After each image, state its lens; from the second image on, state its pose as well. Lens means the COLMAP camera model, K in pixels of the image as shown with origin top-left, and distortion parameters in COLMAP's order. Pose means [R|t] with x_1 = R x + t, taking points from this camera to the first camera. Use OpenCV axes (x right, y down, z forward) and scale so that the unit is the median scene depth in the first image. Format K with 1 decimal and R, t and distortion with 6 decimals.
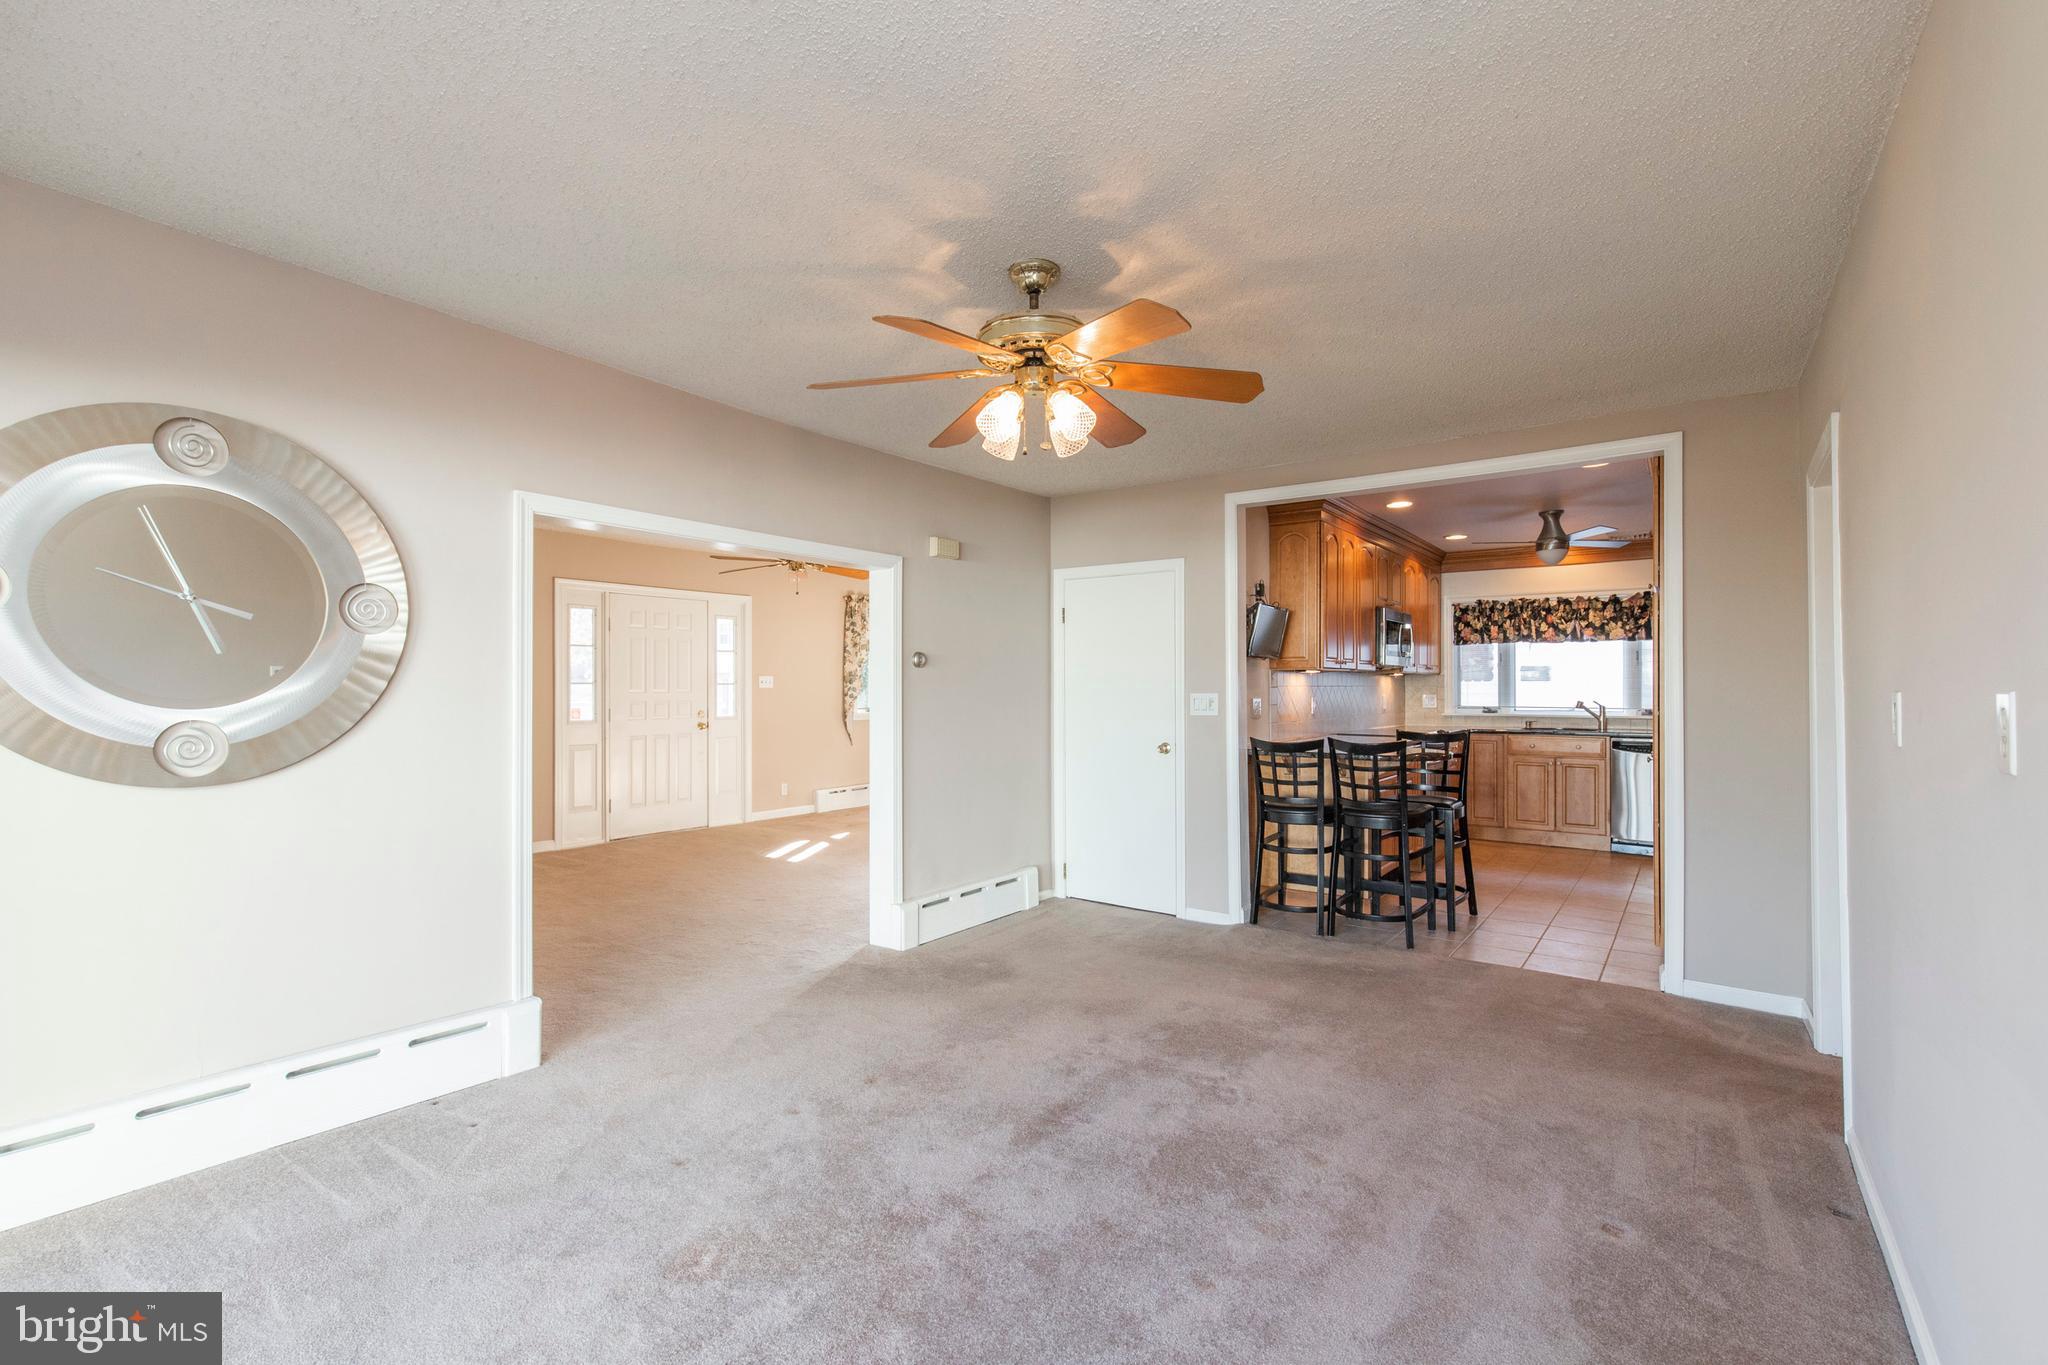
lens RADIAL K [[932.8, 0, 1035.4], [0, 932.8, 687.5], [0, 0, 1]] dist [0.004096, -0.000549]
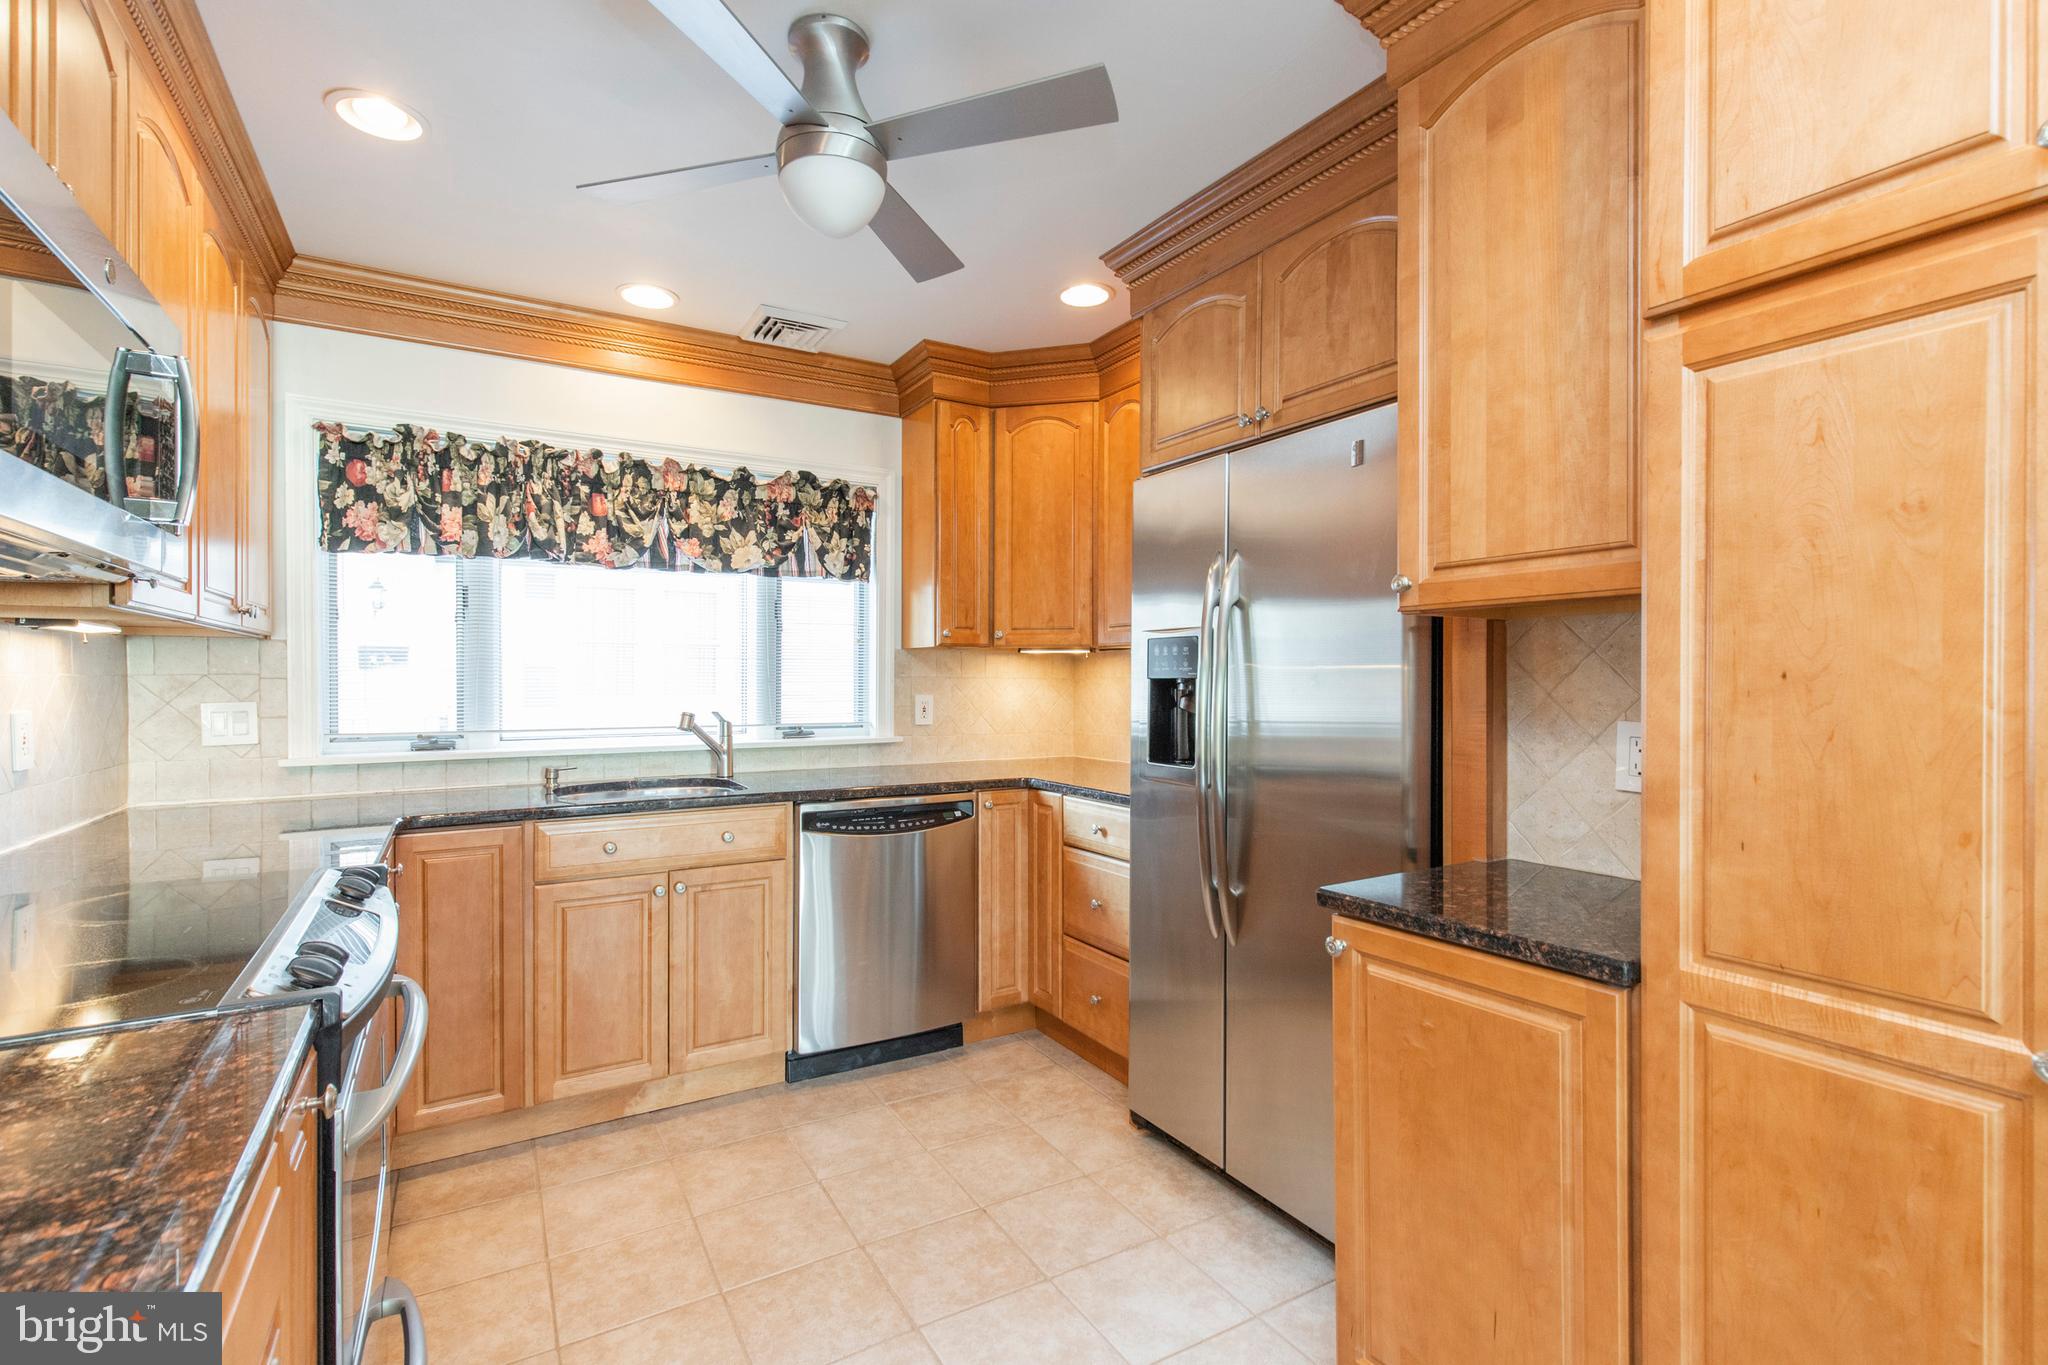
lens RADIAL K [[932.8, 0, 1023.1], [0, 932.8, 685.3], [0, 0, 1]] dist [0.004096, -0.000549]
pose [[0.407218, -0.005123, 0.913317, 0.267151], [0.000926, 0.999986, 0.005196, 0.000596], [-0.913331, -0.001270, 0.407217, 0.687847]]
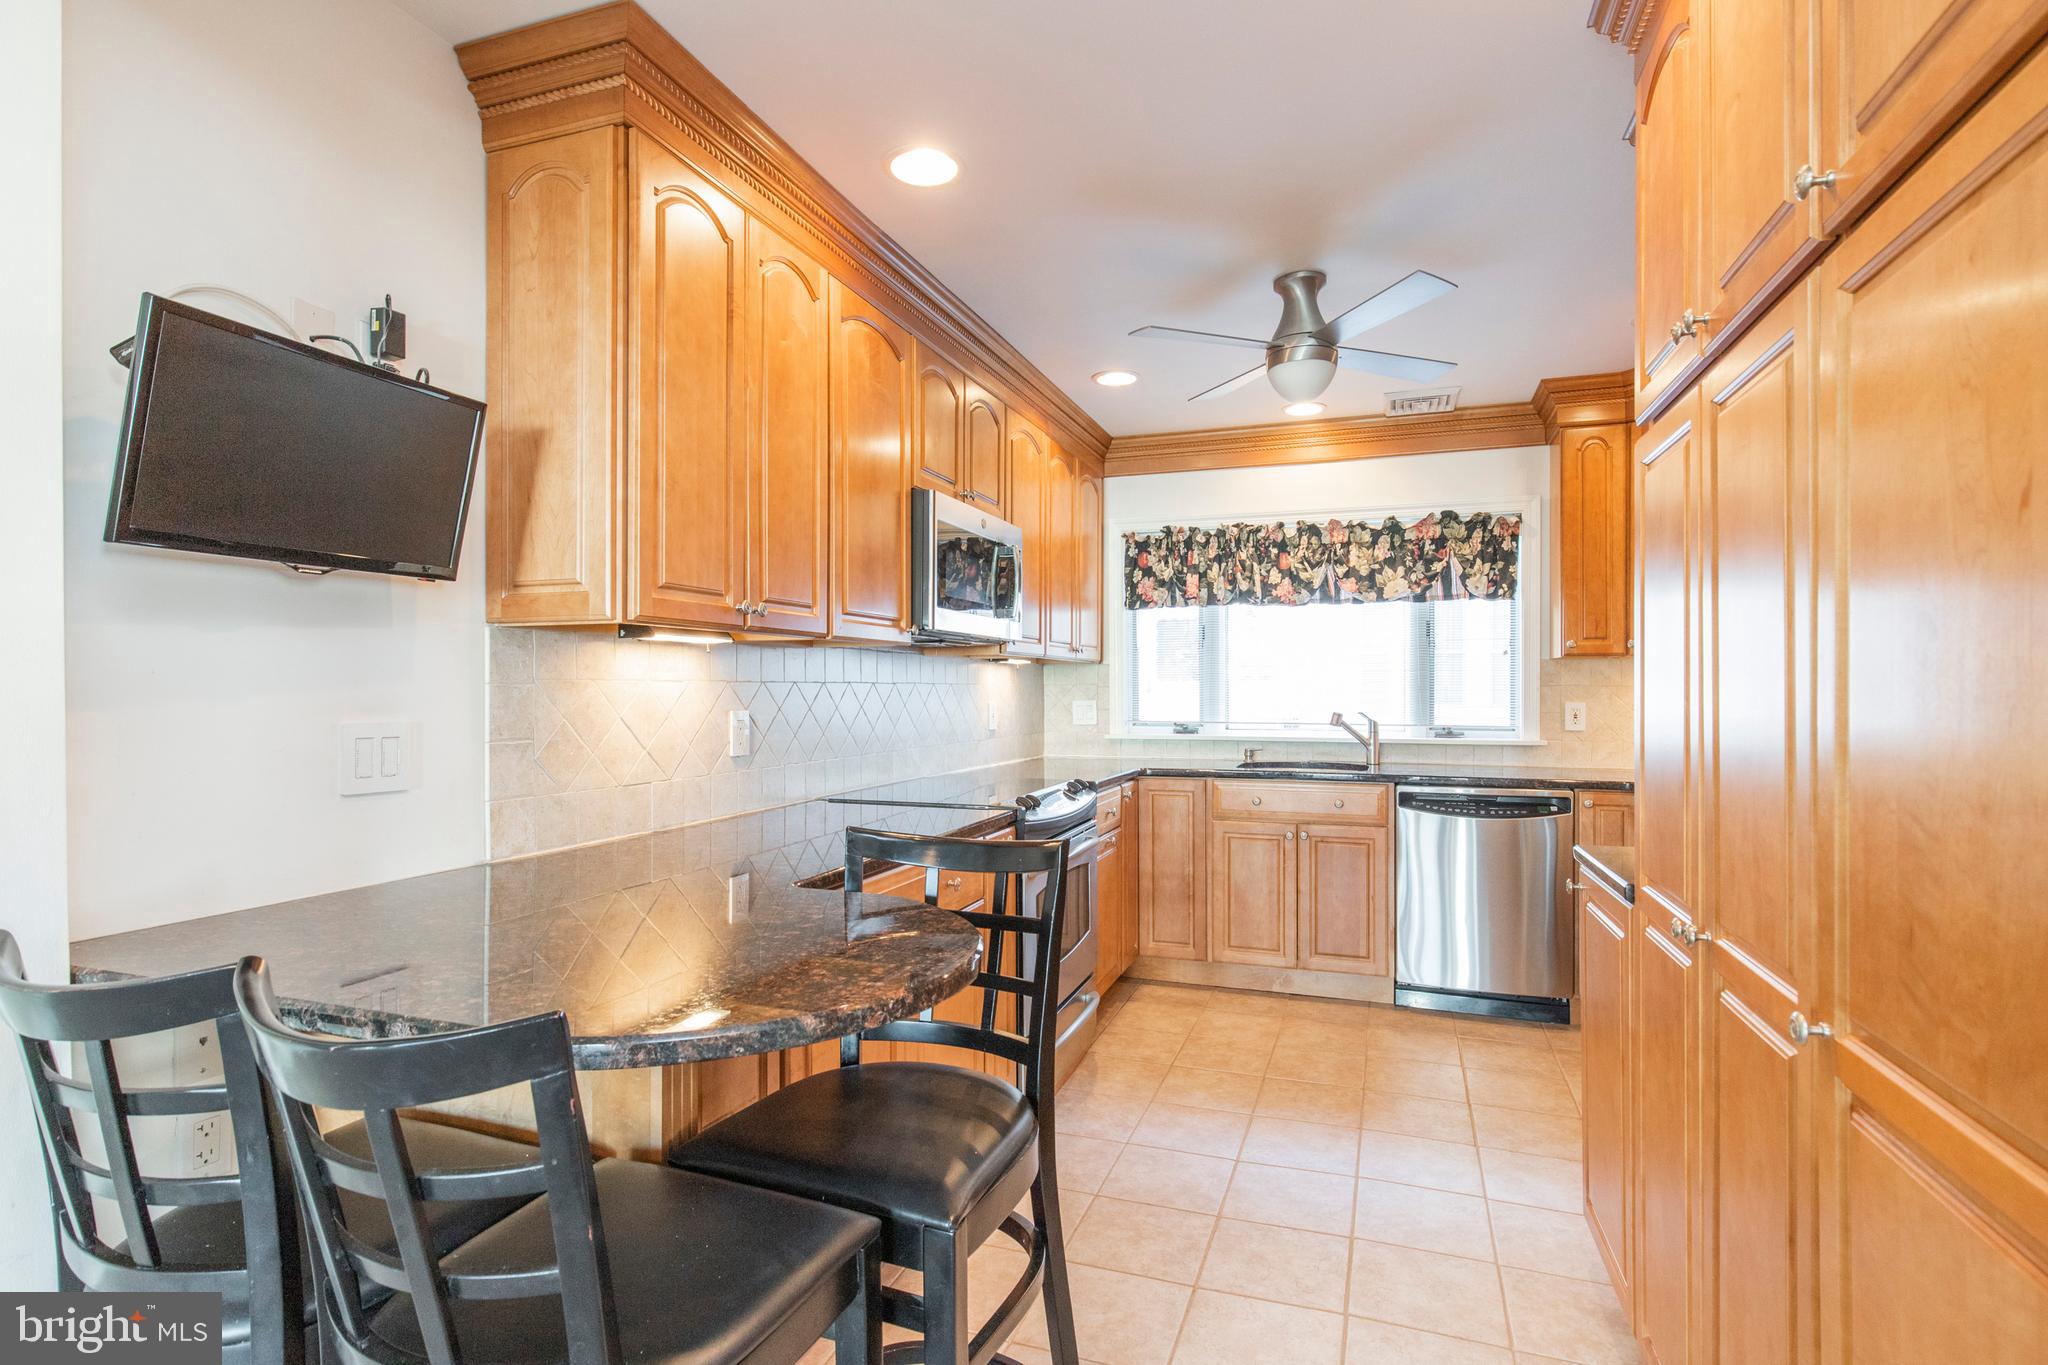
lens RADIAL K [[1014.5, 0, 1020.3], [0, 1014.5, 689.9], [0, 0, 1]] dist [0.001673, -0.000226]
pose [[0.964261, 0.000760, 0.264953, 0.249156], [-0.000922, 0.999999, 0.000488, 0.001387], [-0.264953, -0.000714, 0.964261, 0.477602]]
